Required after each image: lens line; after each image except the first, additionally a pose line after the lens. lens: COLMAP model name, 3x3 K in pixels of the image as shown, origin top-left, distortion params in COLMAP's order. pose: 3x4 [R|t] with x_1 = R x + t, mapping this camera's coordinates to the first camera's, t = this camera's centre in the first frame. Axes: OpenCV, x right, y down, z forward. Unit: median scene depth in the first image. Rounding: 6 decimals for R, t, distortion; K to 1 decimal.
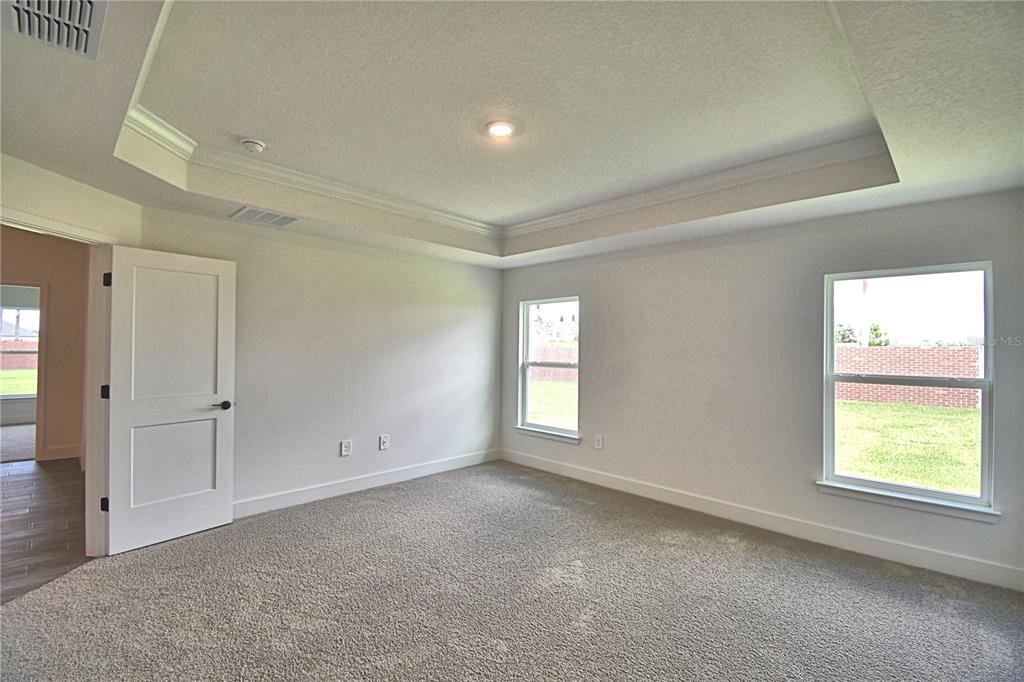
lens RADIAL K [[453.5, 0, 508.2], [0, 453.5, 339.9], [0, 0, 1]] dist [0.026372, -0.026328]
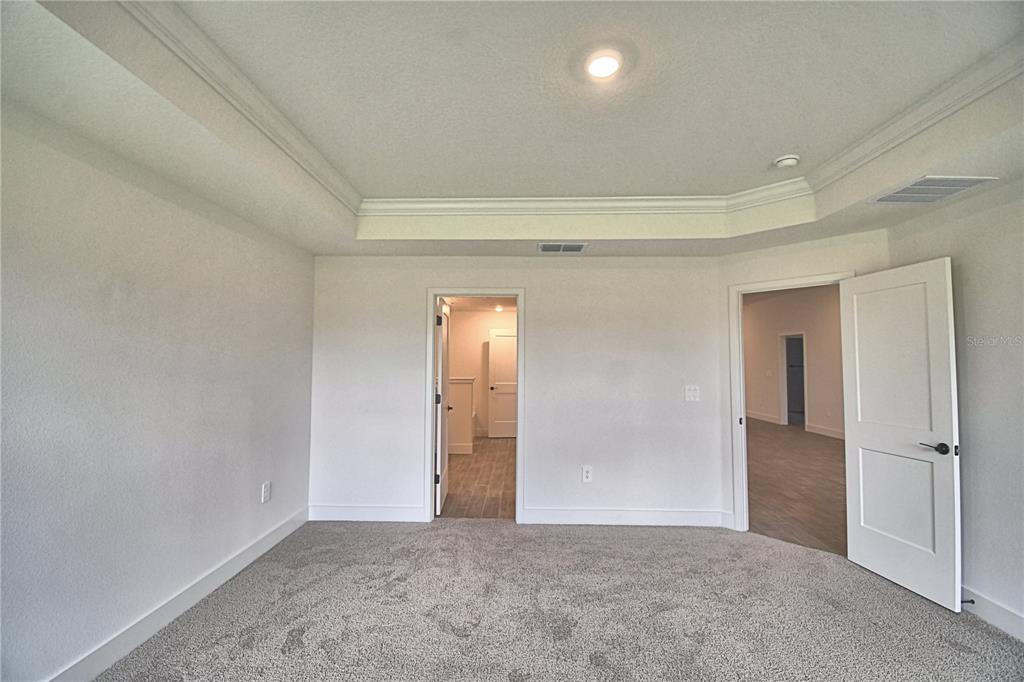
lens RADIAL K [[453.5, 0, 508.2], [0, 453.5, 339.9], [0, 0, 1]] dist [0.026372, -0.026328]
pose [[-0.739646, -0.044010, -0.671555, 0.478510], [-0.001019, 0.997932, -0.064276, 0.013289], [0.672995, -0.046857, -0.738161, 1.210761]]
